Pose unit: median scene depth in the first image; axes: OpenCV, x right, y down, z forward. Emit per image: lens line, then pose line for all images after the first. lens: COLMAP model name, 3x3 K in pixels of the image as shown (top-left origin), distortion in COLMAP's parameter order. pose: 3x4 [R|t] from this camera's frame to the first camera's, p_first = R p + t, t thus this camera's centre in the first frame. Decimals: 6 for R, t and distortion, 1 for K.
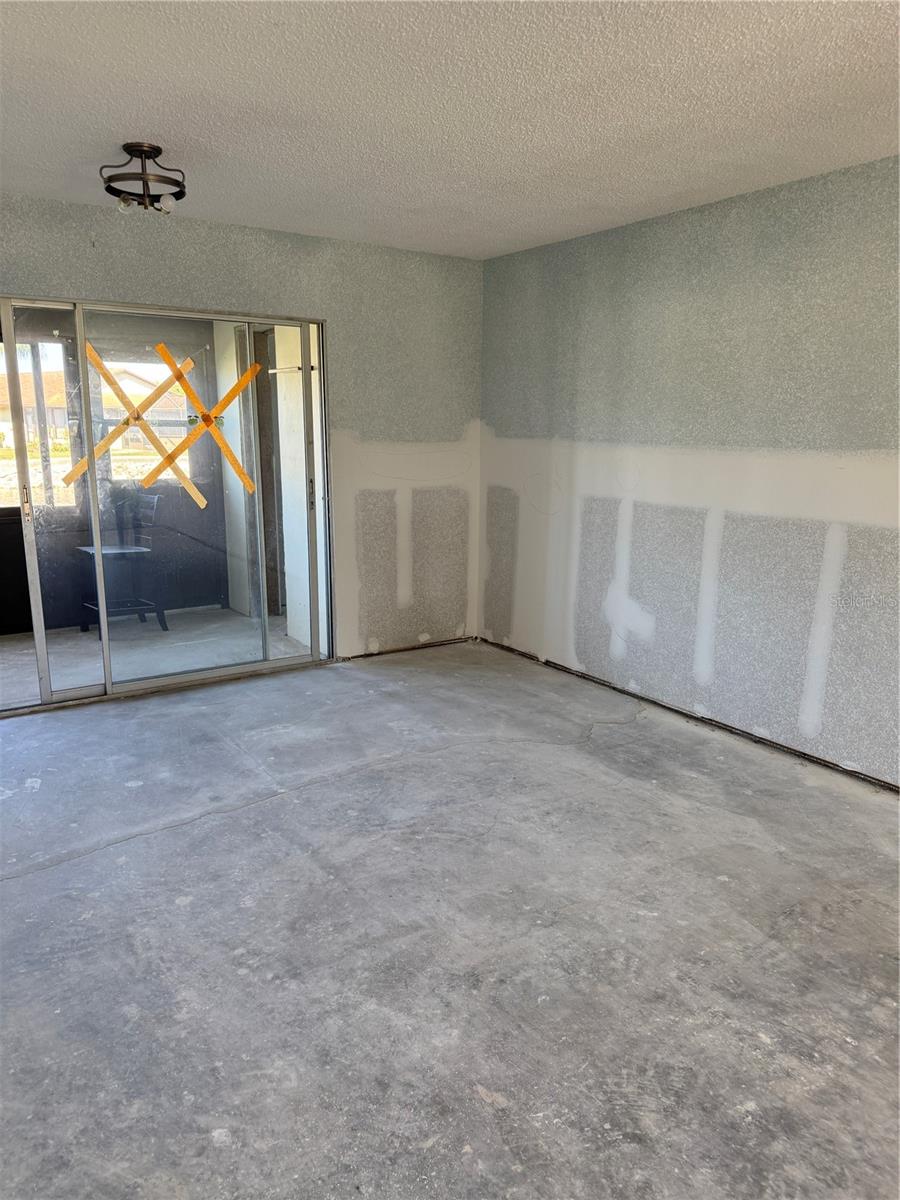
lens RADIAL K [[837.0, 0, 451.3], [0, 837.0, 618.5], [0, 0, 1]] dist [0.070376, -0.133769]
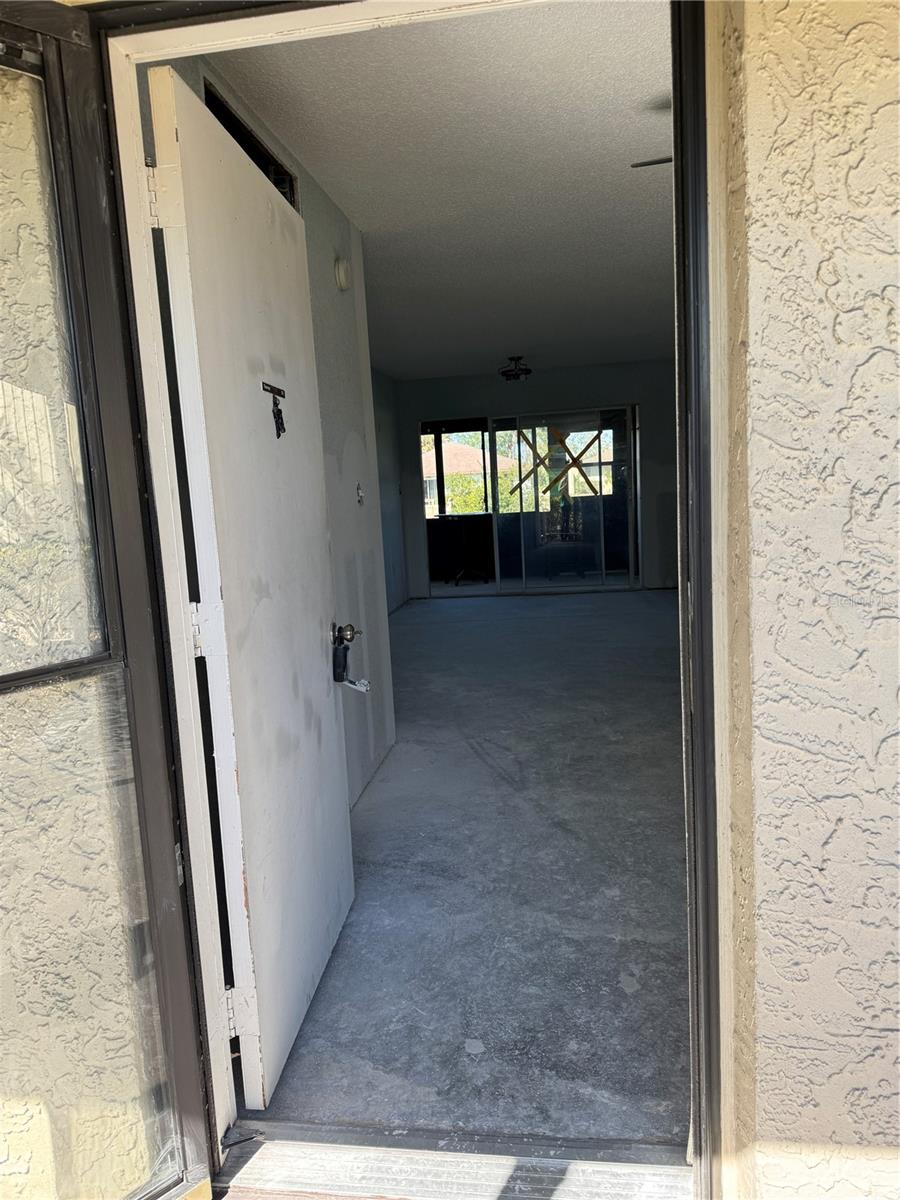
lens RADIAL K [[850.7, 0, 451.9], [0, 850.7, 590.6], [0, 0, 1]] dist [0.121076, -0.180477]
pose [[0.742628, 0.031598, -0.668959, 1.068981], [-0.088383, 0.994774, -0.051127, 0.254065], [0.663847, 0.097093, 0.741539, -0.847203]]
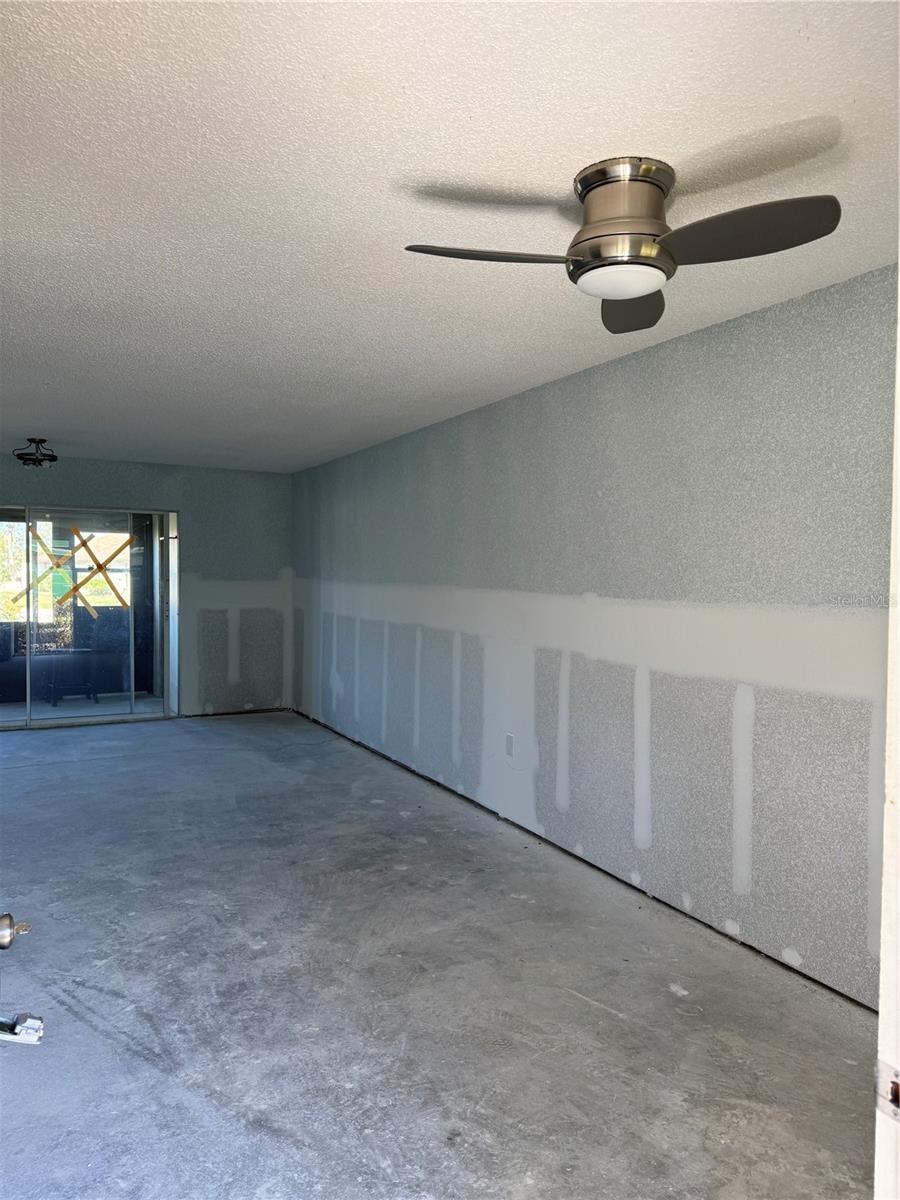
lens RADIAL K [[850.7, 0, 462.9], [0, 850.7, 608.1], [0, 0, 1]] dist [0.060672, -0.081074]
pose [[0.993466, 0.004234, -0.114051, 0.786525], [-0.025635, 0.982055, -0.186845, 0.189690], [0.111213, 0.188548, 0.975746, -0.749068]]
